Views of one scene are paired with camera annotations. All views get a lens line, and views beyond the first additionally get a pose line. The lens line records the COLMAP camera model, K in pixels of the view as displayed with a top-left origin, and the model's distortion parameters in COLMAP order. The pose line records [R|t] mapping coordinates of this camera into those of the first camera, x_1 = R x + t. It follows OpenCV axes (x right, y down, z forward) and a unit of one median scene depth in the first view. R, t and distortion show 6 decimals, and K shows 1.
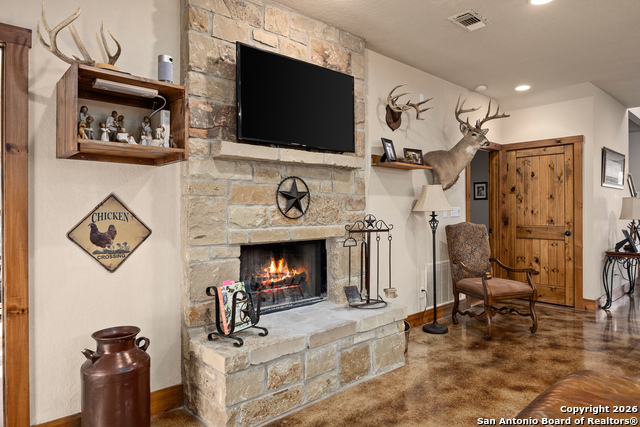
lens RADIAL K [[411.0, 0, 323.4], [0, 411.0, 210.4], [0, 0, 1]] dist [-0.004837, -0.001598]
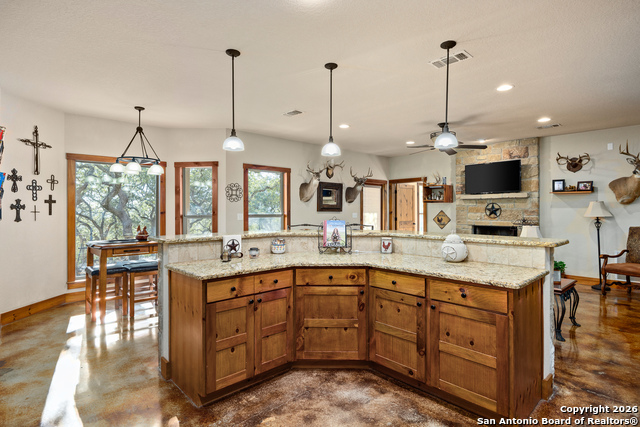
lens RADIAL K [[334.9, 0, 321.2], [0, 334.9, 211.3], [0, 0, 1]] dist [-0.007592, -0.001343]
pose [[0.000697, 0.006305, -0.999980, 2.257294], [-0.002864, 0.999976, 0.006303, -0.037070], [0.999996, 0.002860, 0.000715, -0.180771]]
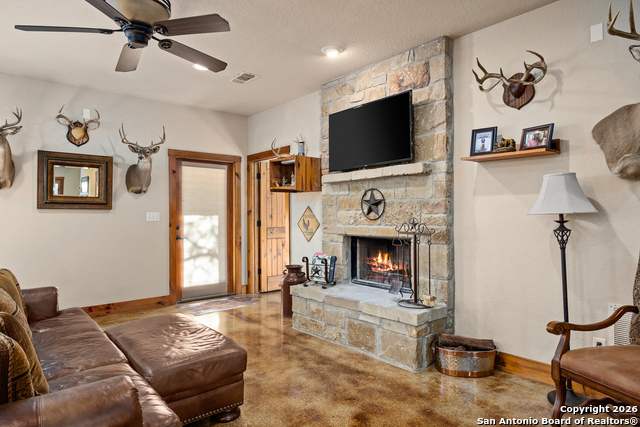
lens RADIAL K [[392.7, 0, 322.1], [0, 392.7, 213.9], [0, 0, 1]] dist [-0.001496, 0.002046]
pose [[-0.038856, 0.001459, -0.999244, 1.243589], [0.002813, 0.999995, 0.001351, -0.001574], [0.999241, -0.002758, -0.038860, 0.901283]]
